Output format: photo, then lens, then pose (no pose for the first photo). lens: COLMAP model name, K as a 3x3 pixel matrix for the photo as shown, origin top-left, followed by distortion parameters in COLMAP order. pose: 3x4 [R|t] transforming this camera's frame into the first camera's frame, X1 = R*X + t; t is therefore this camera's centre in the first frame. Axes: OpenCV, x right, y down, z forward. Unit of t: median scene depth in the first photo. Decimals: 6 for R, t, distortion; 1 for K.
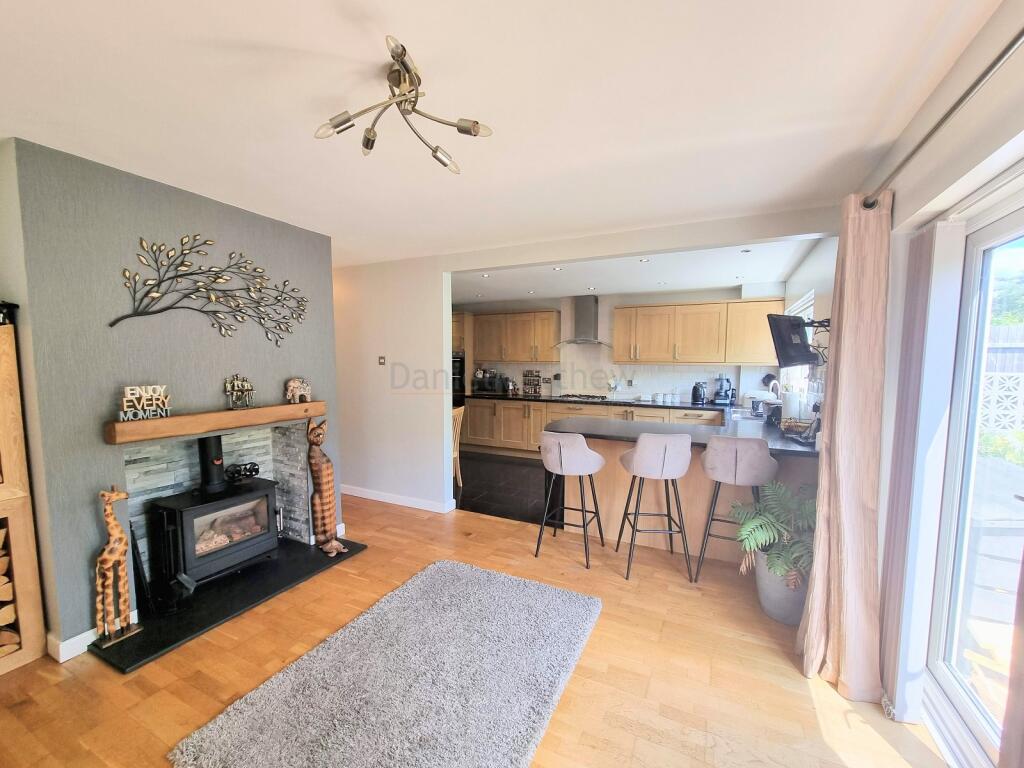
lens RADIAL K [[419.1, 0, 519.1], [0, 419.1, 395.7], [0, 0, 1]] dist [-0.002738, -0.000407]
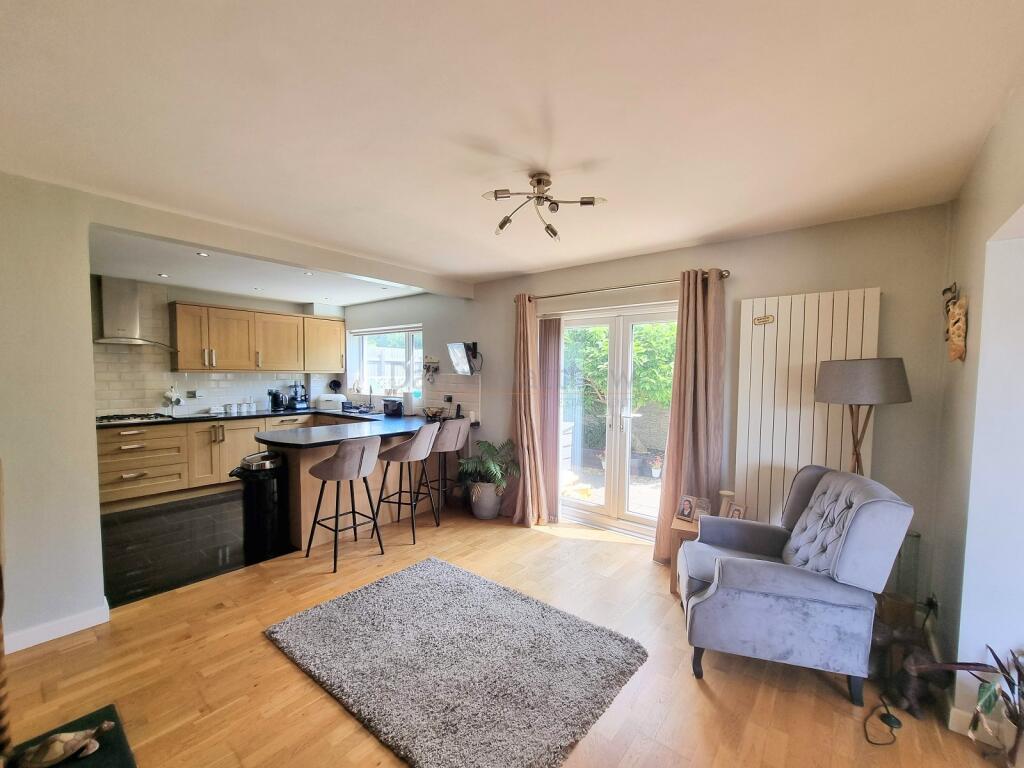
lens RADIAL K [[417.4, 0, 522.7], [0, 417.4, 396.8], [0, 0, 1]] dist [-0.017098, 0.000005]
pose [[0.213091, -0.063309, 0.974979, -0.393995], [0.067815, 0.996450, 0.049882, -0.021441], [-0.974676, 0.055489, 0.216627, 0.171504]]
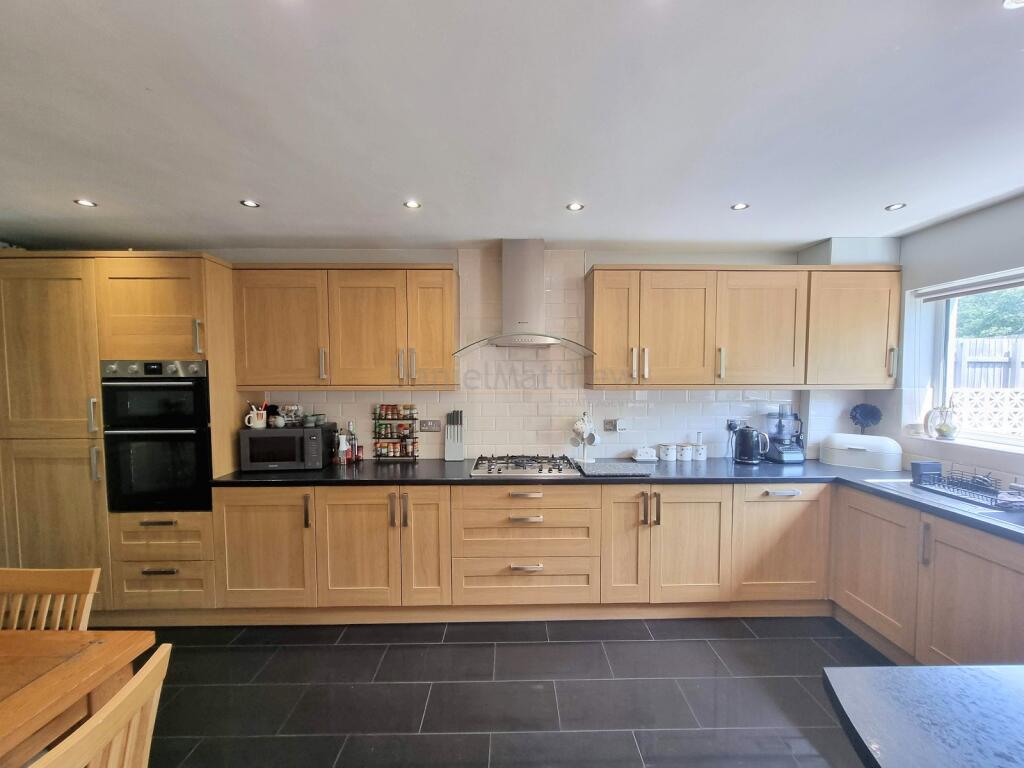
lens RADIAL K [[419.1, 0, 519.1], [0, 419.1, 395.7], [0, 0, 1]] dist [-0.002738, -0.000407]
pose [[0.891694, -0.030895, 0.451583, -0.056482], [0.045290, 0.998751, -0.021101, -0.059437], [-0.450367, 0.039268, 0.891979, 0.591571]]
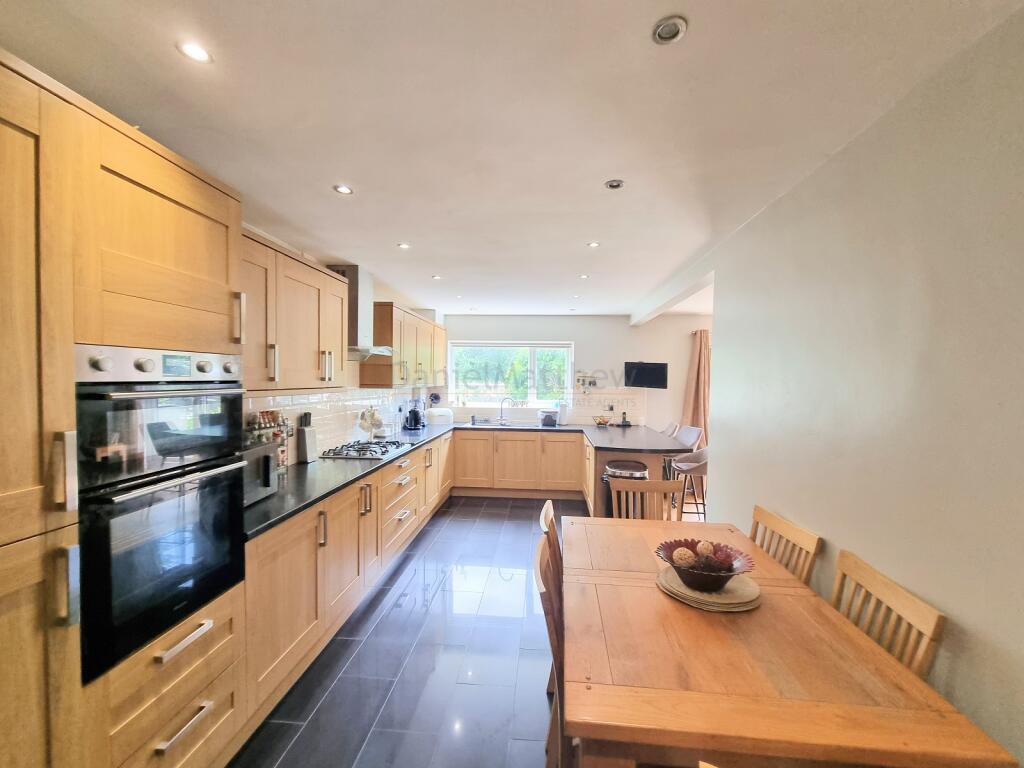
lens RADIAL K [[419.1, 0, 519.1], [0, 419.1, 395.7], [0, 0, 1]] dist [-0.002738, -0.000407]
pose [[-0.370919, -0.053475, 0.927125, -0.446605], [0.054555, 0.995362, 0.079237, -0.100103], [-0.927062, 0.079970, -0.366281, 1.003858]]
